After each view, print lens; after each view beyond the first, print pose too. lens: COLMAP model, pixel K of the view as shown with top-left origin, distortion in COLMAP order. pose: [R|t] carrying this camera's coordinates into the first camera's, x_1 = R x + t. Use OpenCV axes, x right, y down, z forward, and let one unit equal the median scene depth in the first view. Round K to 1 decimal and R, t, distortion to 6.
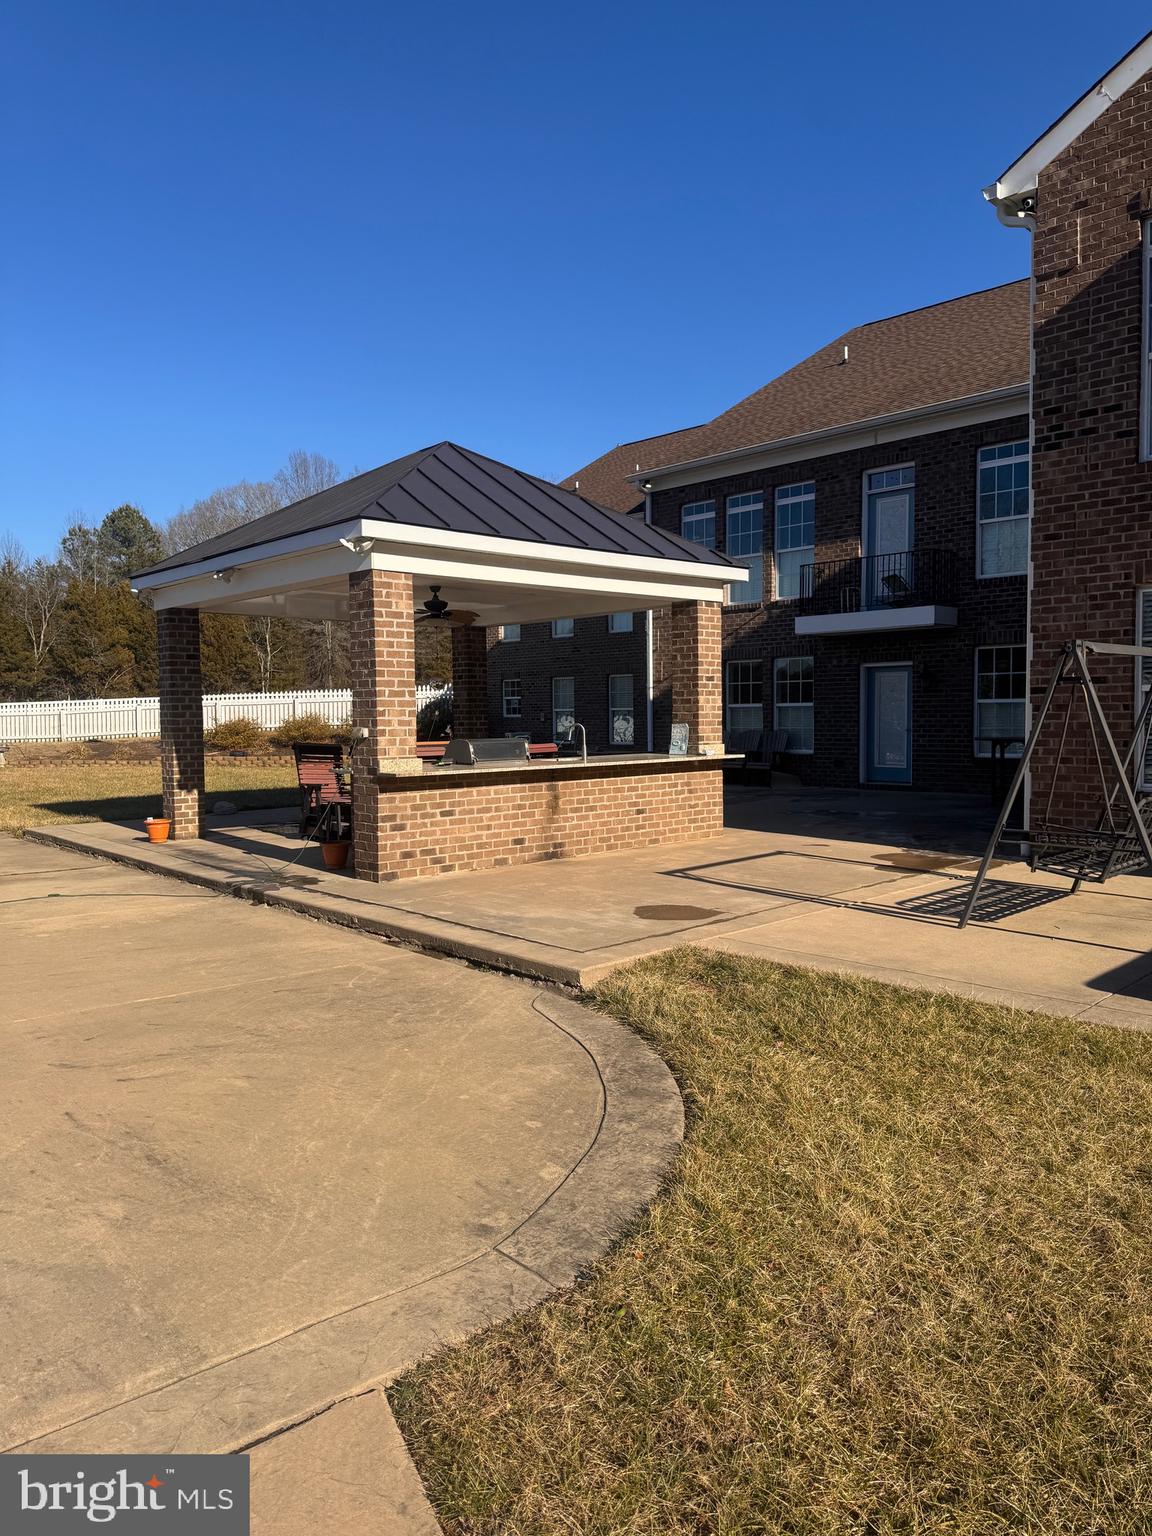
lens RADIAL K [[1090.4, 0, 573.7], [0, 1090.4, 772.8], [0, 0, 1]] dist [0.046908, -0.010765]
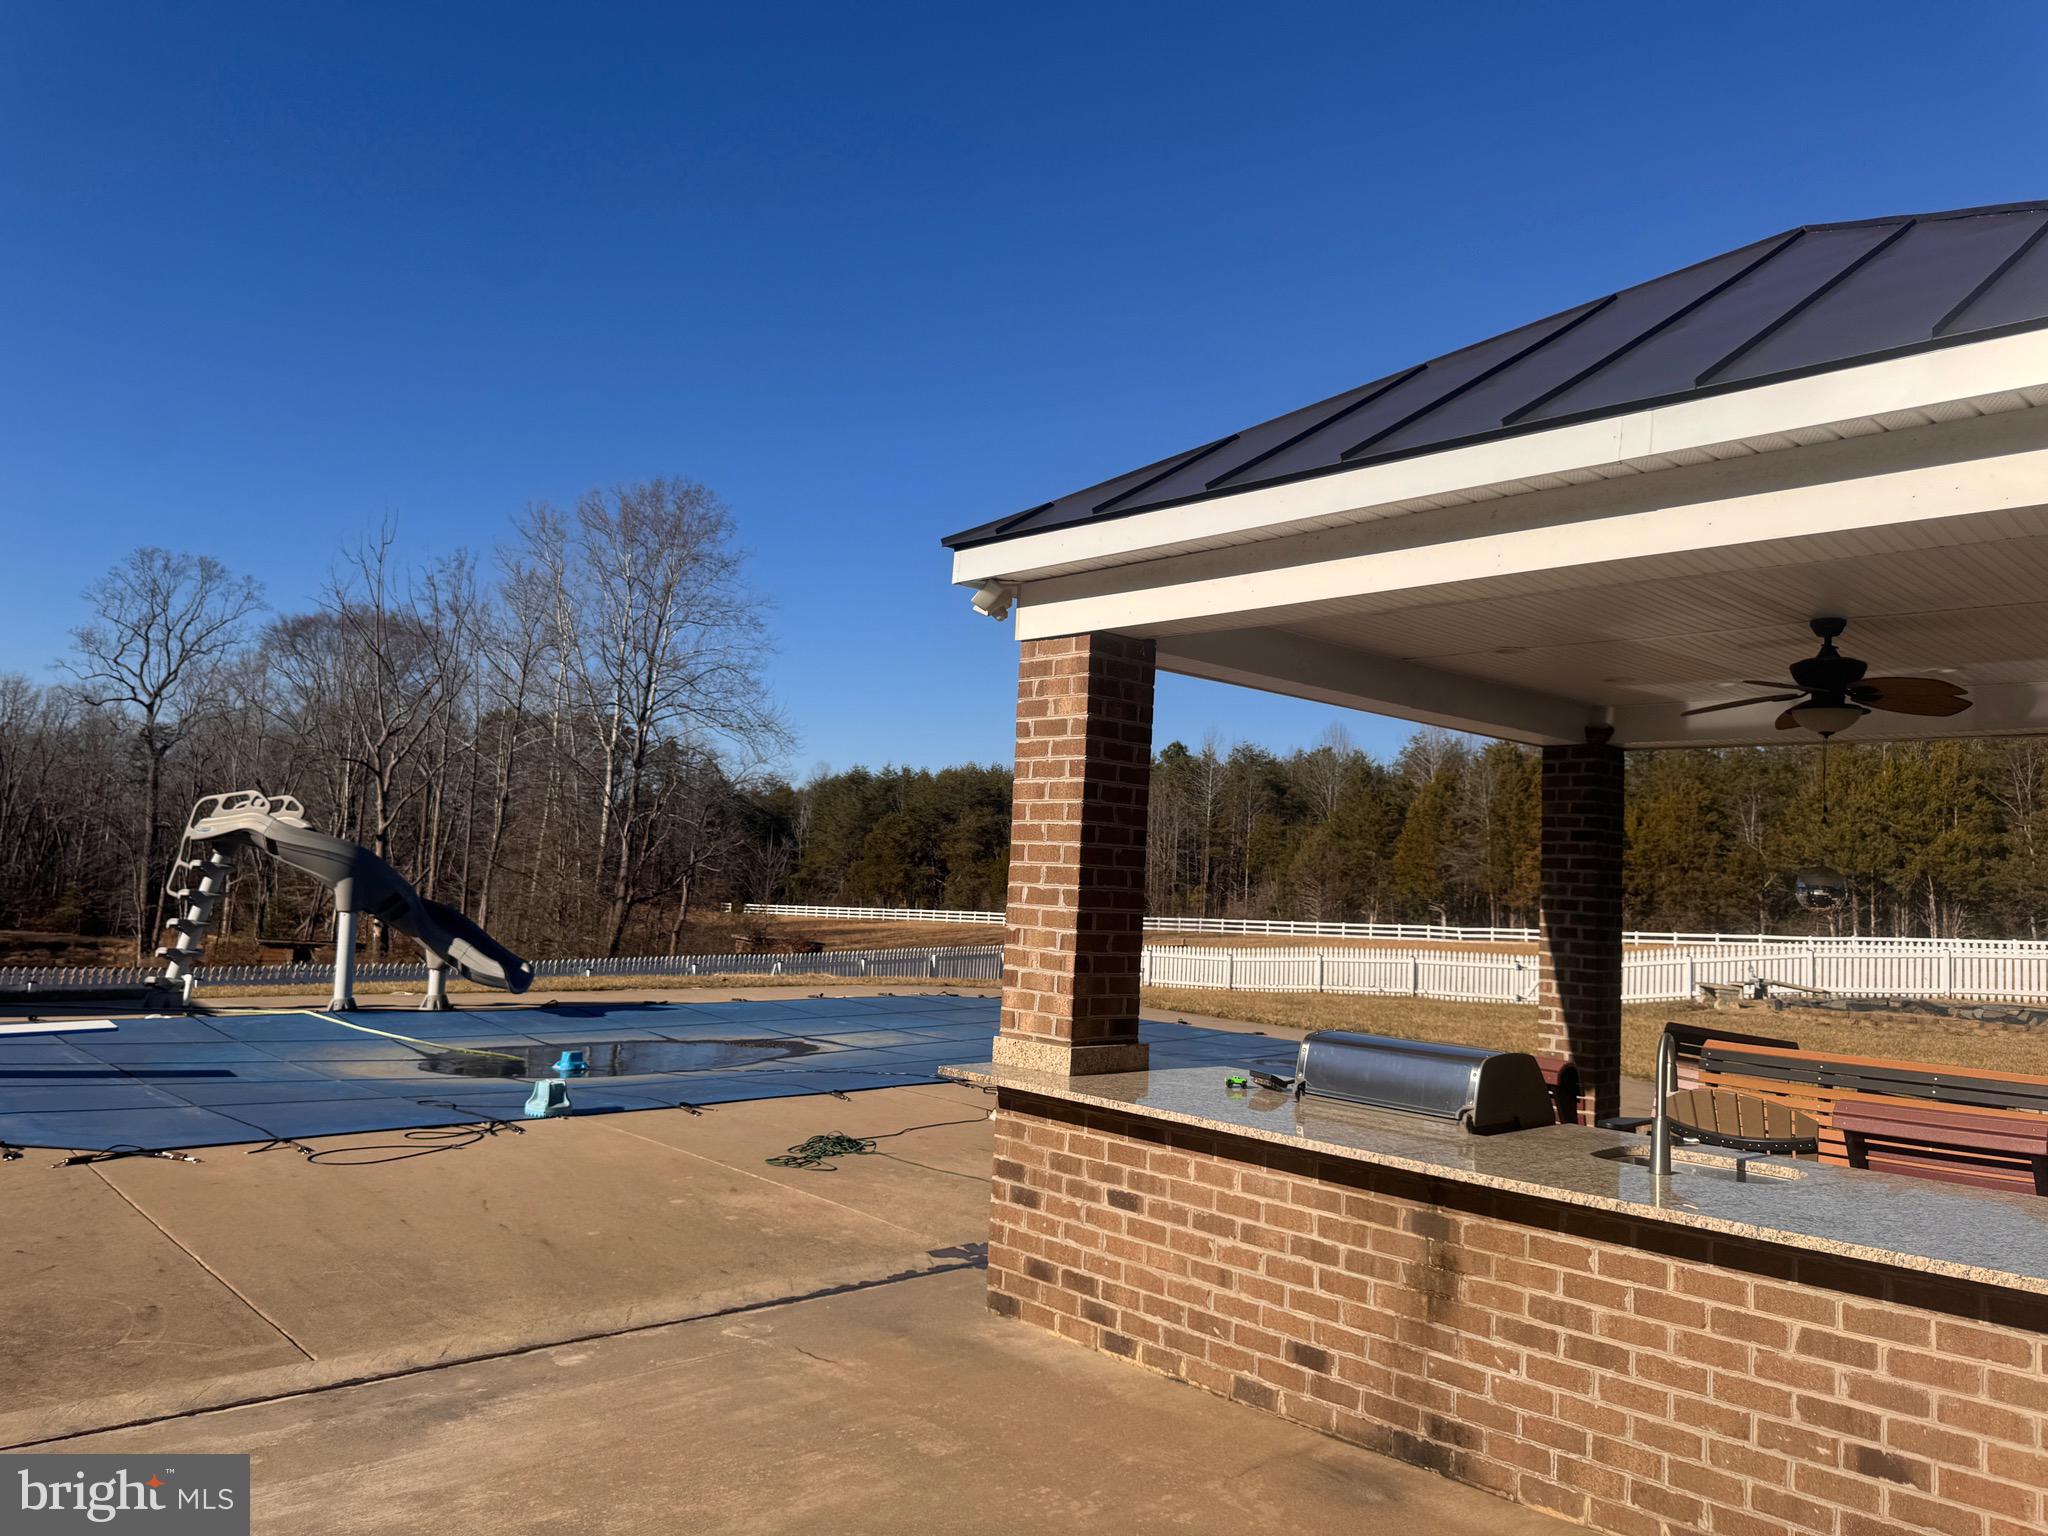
lens RADIAL K [[1453.9, 0, 1024.2], [0, 1453.9, 748.2], [0, 0, 1]] dist [0.046908, -0.010765]
pose [[0.065038, -0.088718, -0.993931, 0.438223], [-0.126871, 0.987222, -0.096421, -0.071909], [0.989785, 0.132372, 0.052951, 0.925058]]
